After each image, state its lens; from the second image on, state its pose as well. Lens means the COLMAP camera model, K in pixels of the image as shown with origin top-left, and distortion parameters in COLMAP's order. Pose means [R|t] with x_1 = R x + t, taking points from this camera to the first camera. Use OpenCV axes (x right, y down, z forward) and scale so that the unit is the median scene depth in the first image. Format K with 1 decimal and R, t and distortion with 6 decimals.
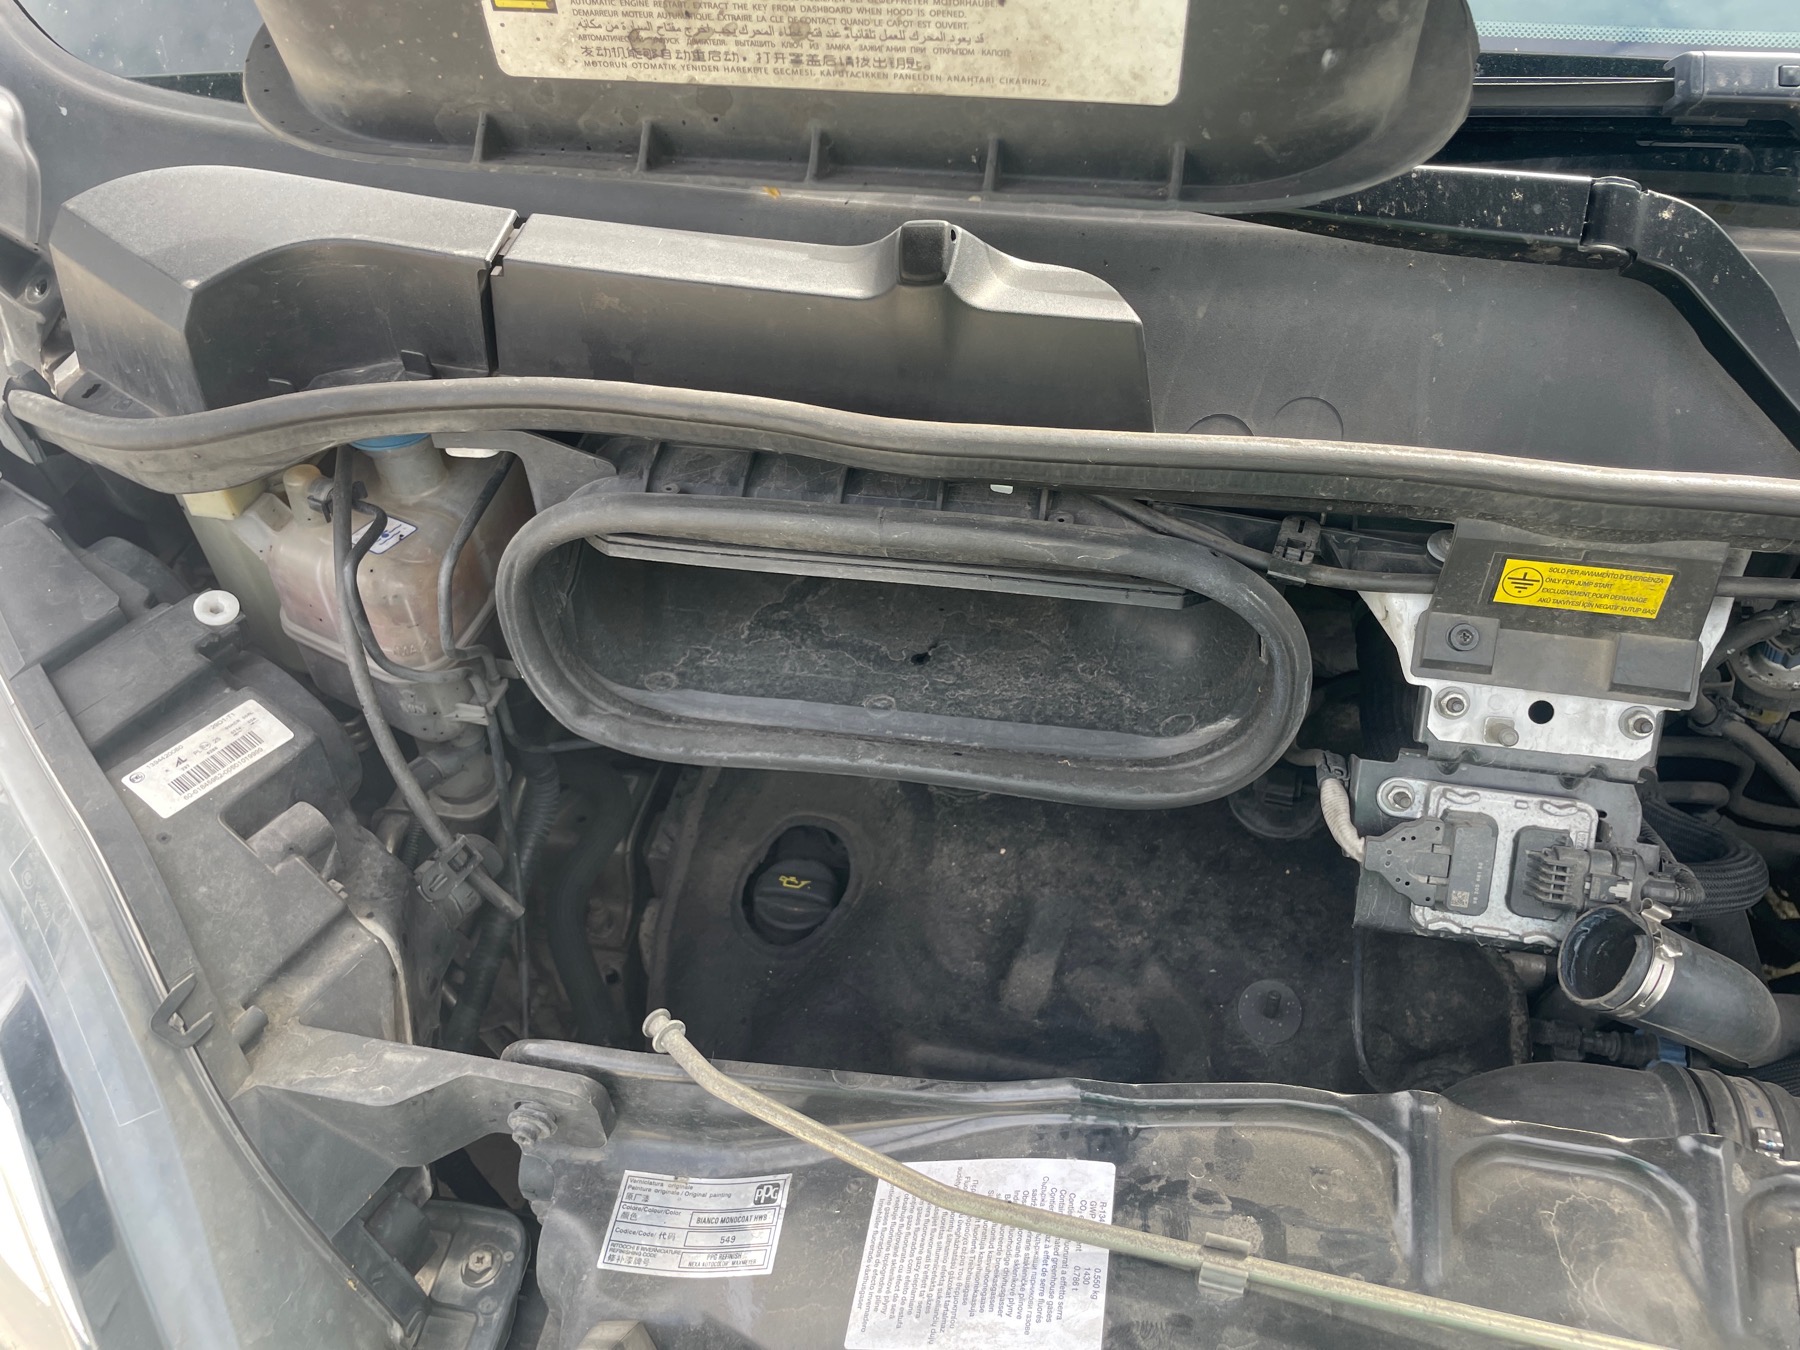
lens RADIAL K [[1370.6, 0, 900.0], [0, 1370.6, 675.0], [0, 0, 1]] dist [0.078743, -0.106475]
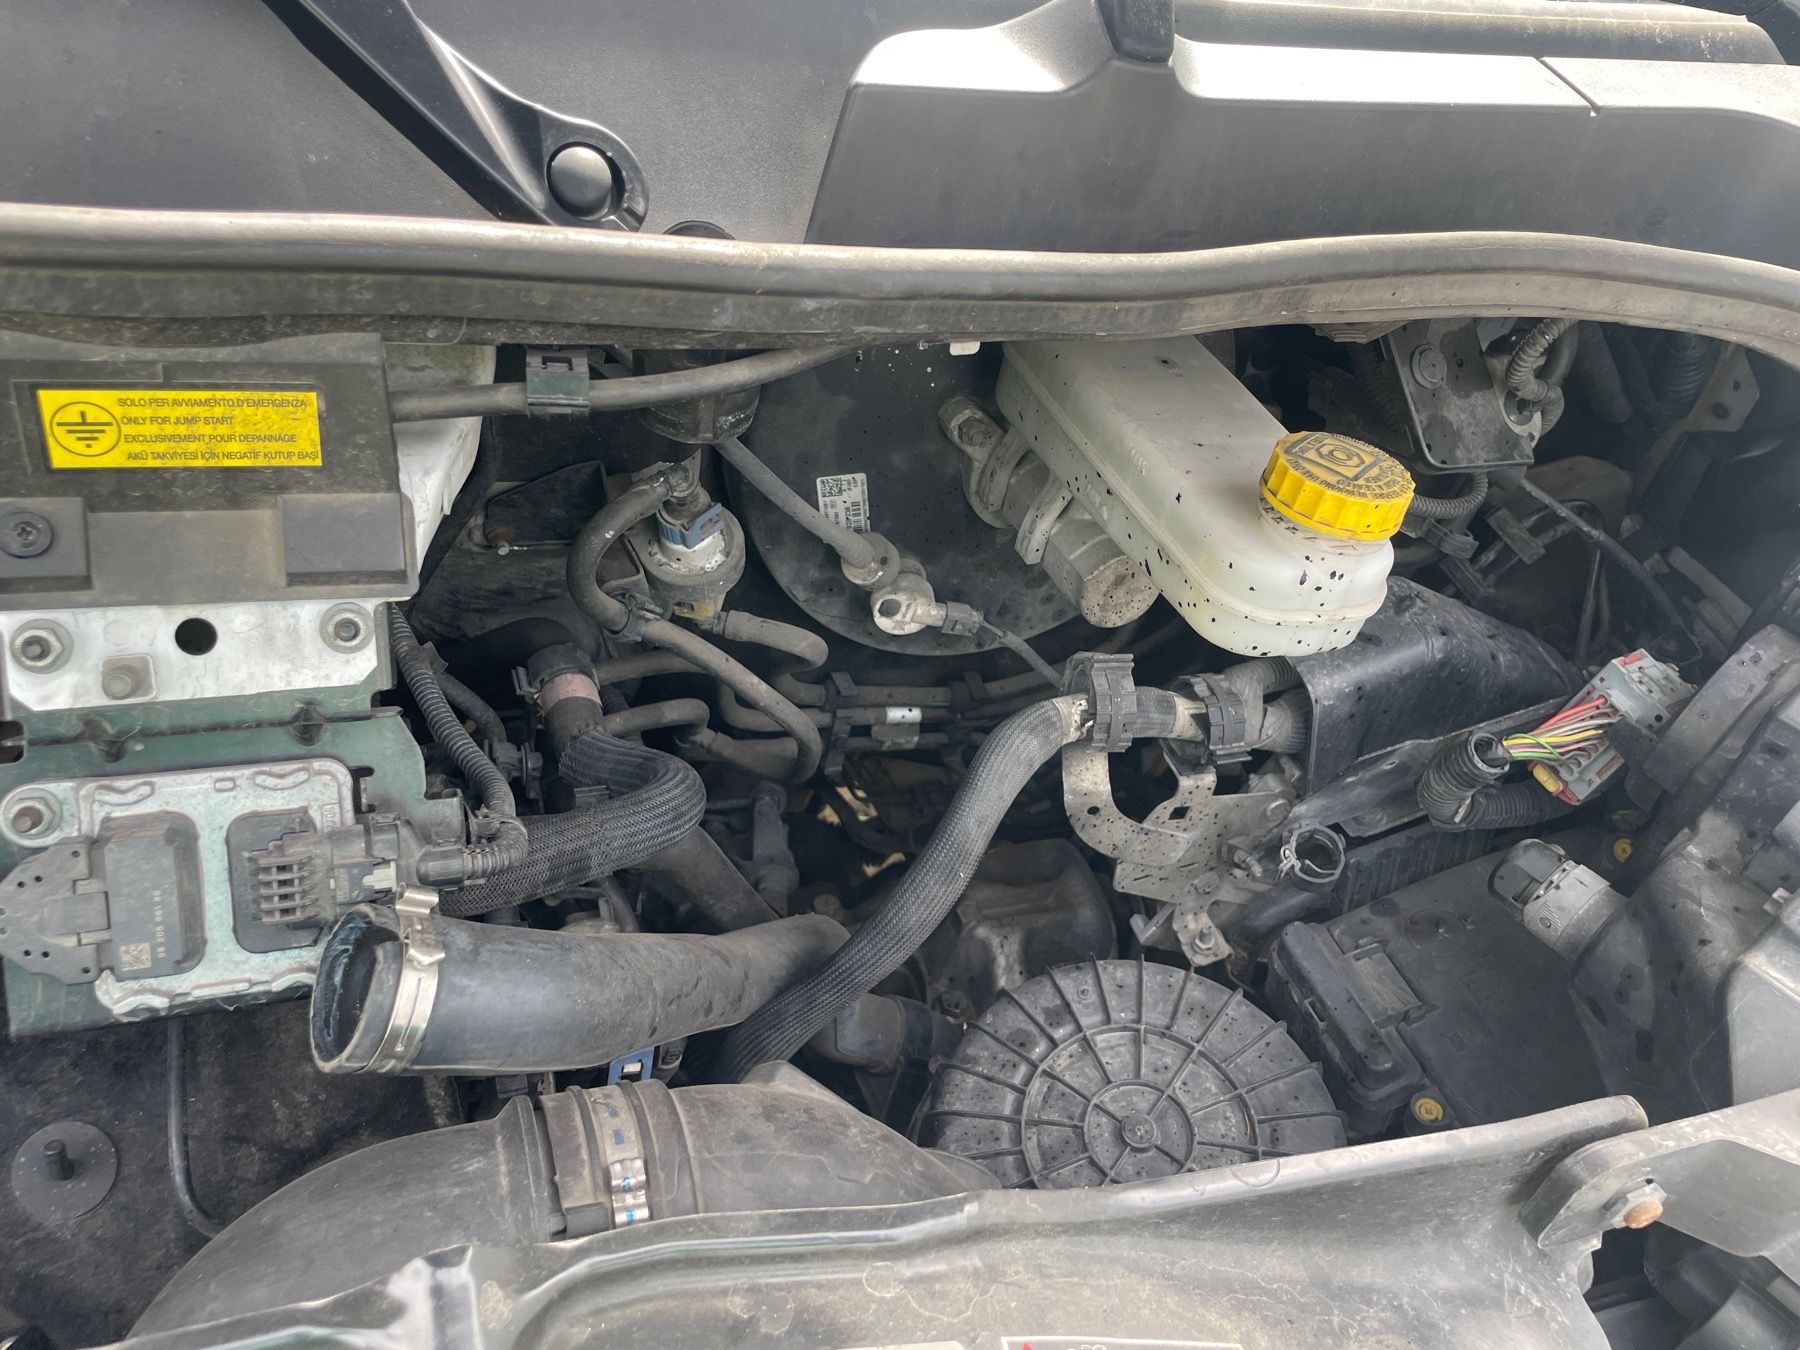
lens RADIAL K [[1370.6, 0, 900.0], [0, 1370.6, 675.0], [0, 0, 1]] dist [0.078743, -0.106475]
pose [[0.843402, -0.180918, 0.505906, 0.411848], [0.183432, 0.981985, 0.045367, 0.074605], [-0.505000, 0.054537, 0.861395, 0.294500]]
